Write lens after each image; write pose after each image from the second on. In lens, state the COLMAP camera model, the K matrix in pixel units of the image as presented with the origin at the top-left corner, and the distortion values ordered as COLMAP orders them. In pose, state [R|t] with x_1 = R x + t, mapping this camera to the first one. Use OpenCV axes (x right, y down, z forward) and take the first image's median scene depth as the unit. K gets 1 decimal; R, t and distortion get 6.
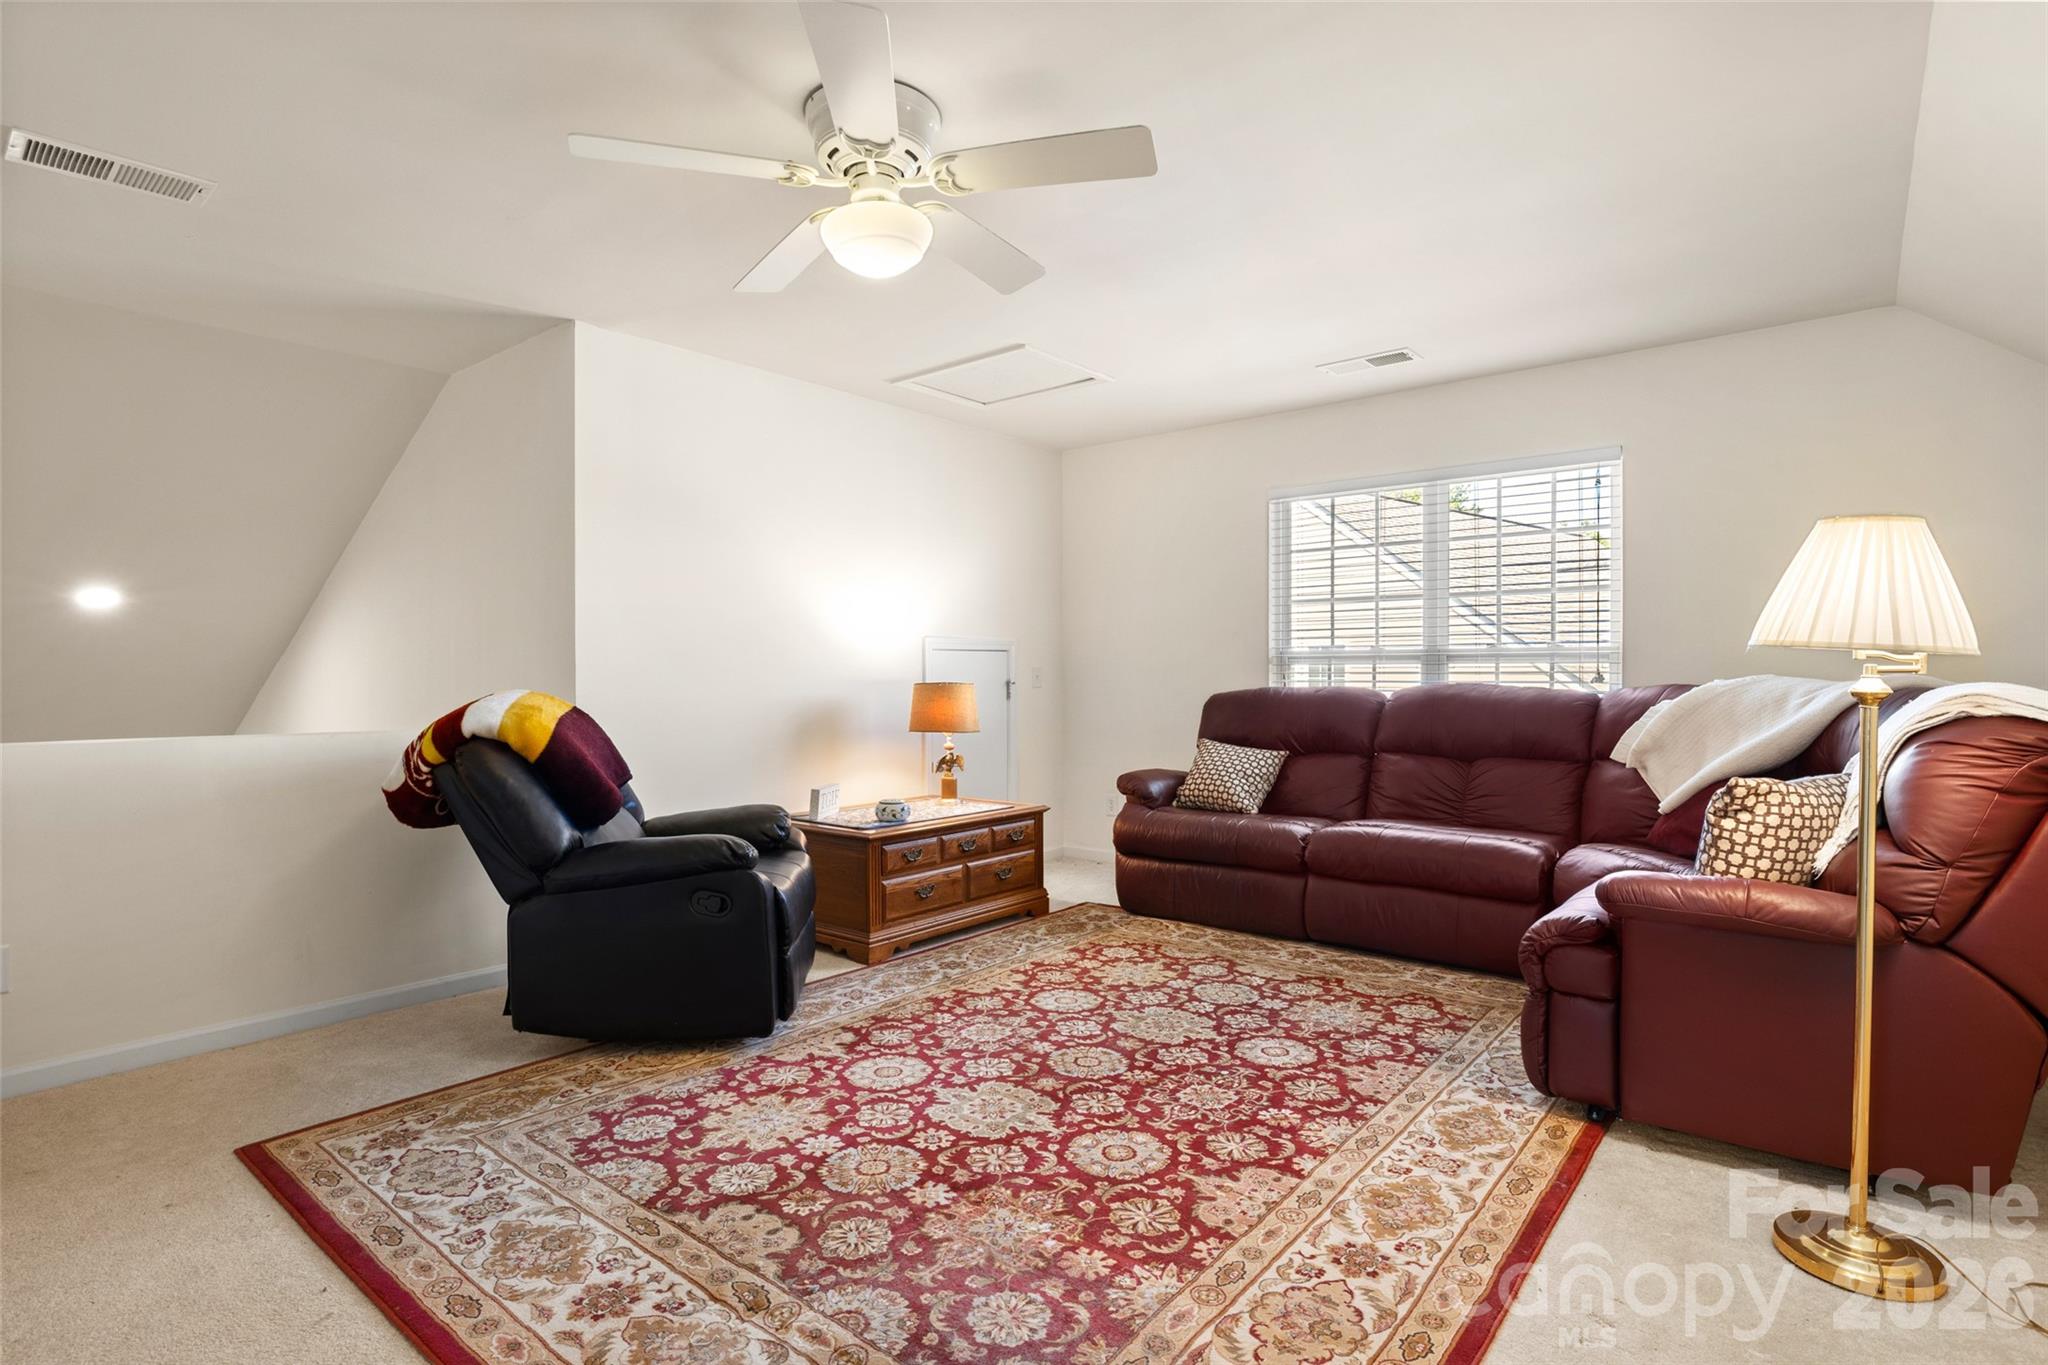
lens RADIAL K [[1029.3, 0, 1024.7], [0, 1029.3, 691.7], [0, 0, 1]] dist [-0.002726, 0.000472]
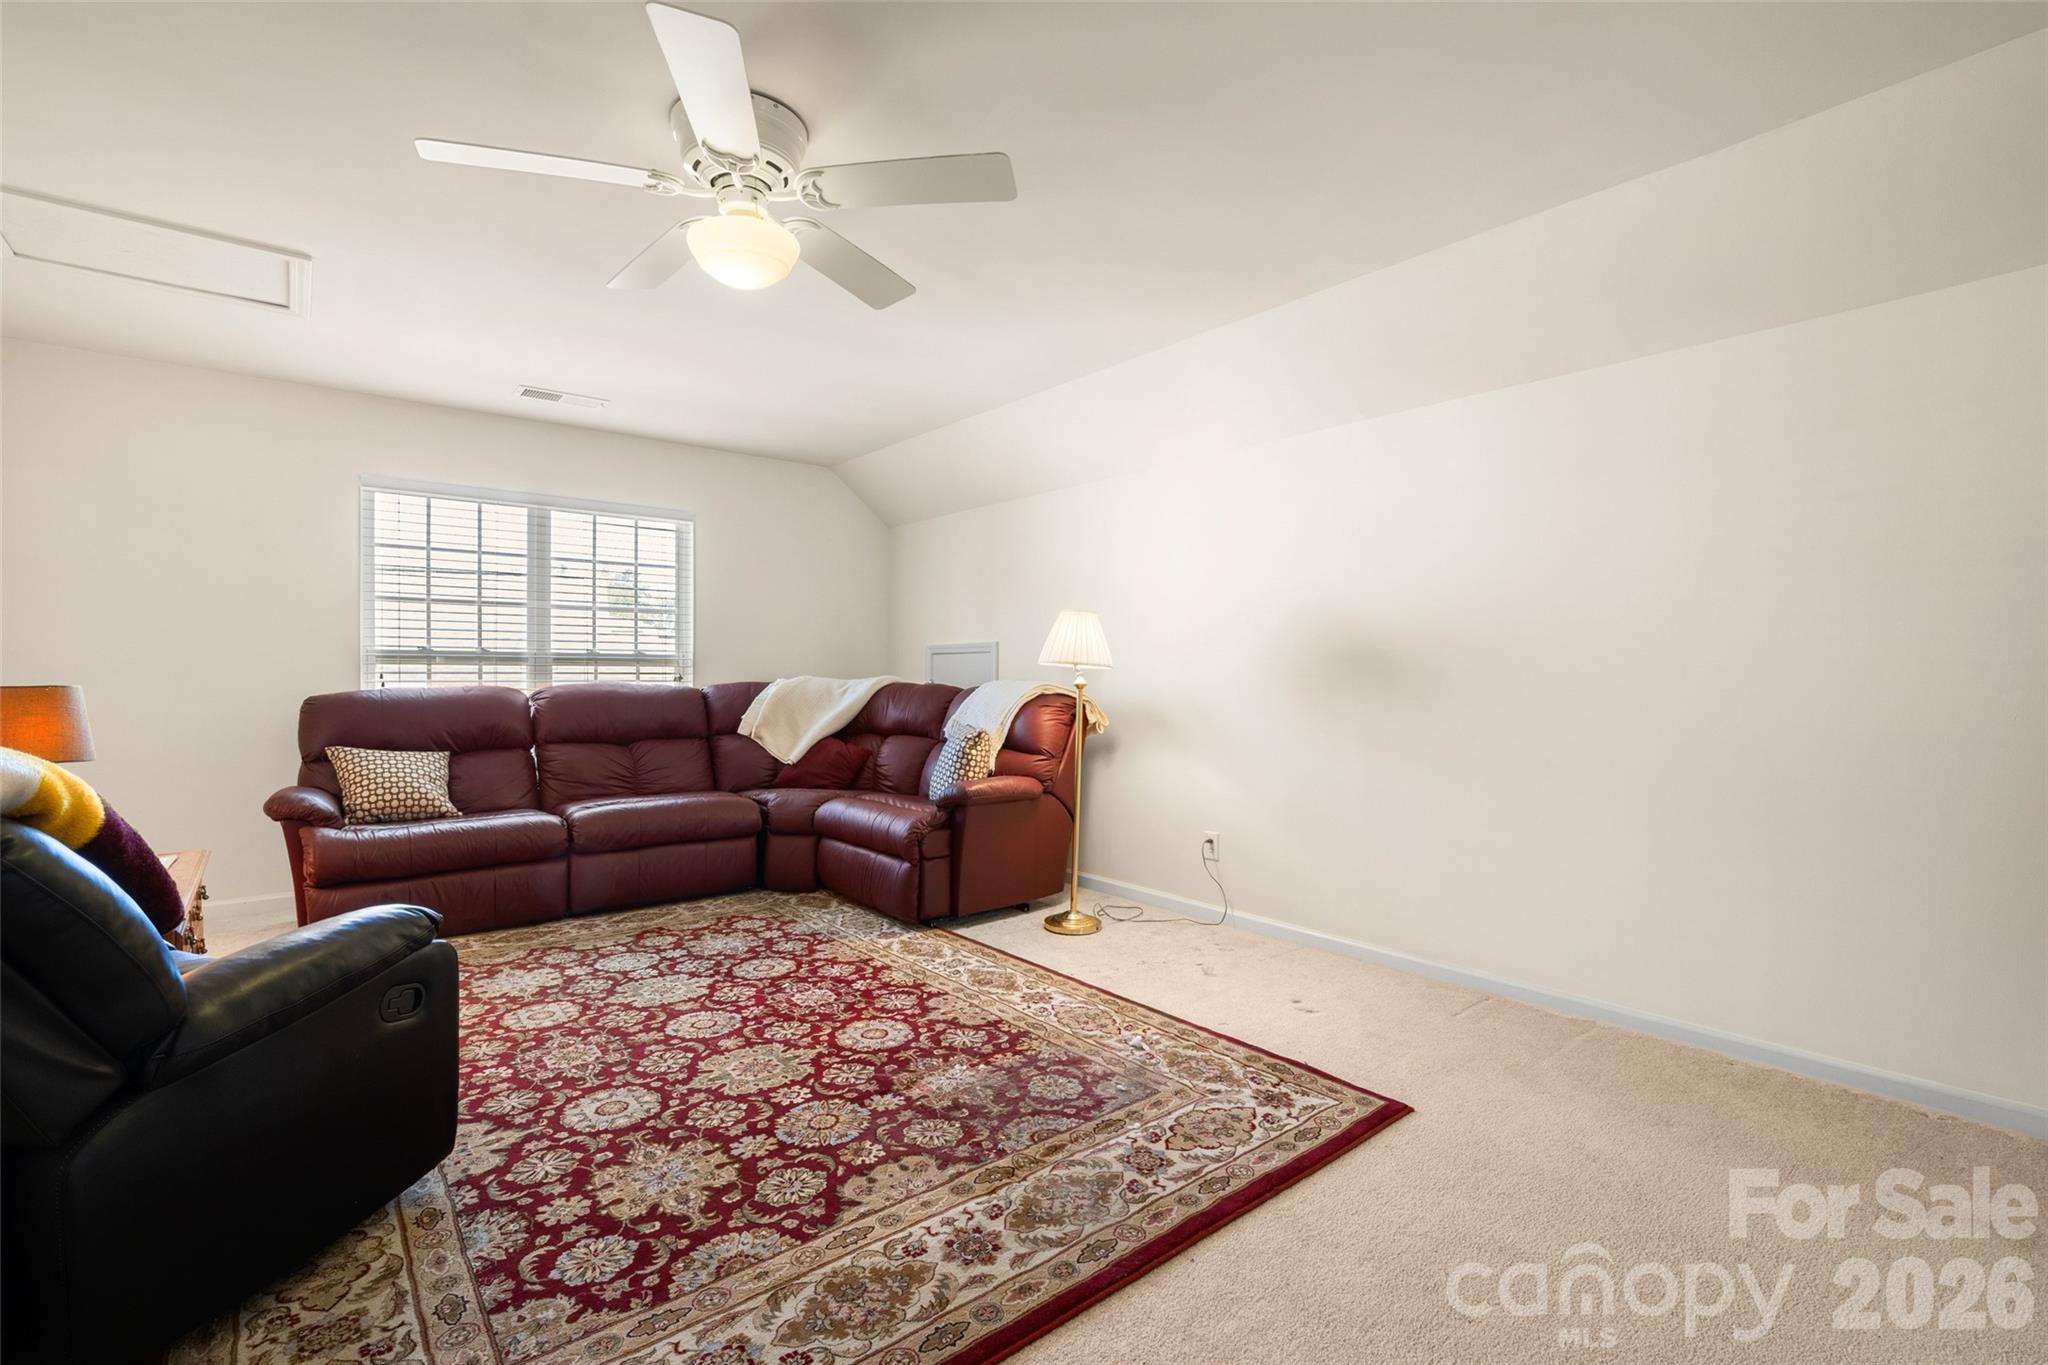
lens RADIAL K [[923.3, 0, 1026.3], [0, 923.3, 674.4], [0, 0, 1]] dist [-0.002350, 0.001573]
pose [[0.183497, 0.004936, 0.983008, -0.864612], [0.011021, 0.999914, -0.007078, -0.006236], [-0.982959, 0.012133, 0.183427, 0.477985]]
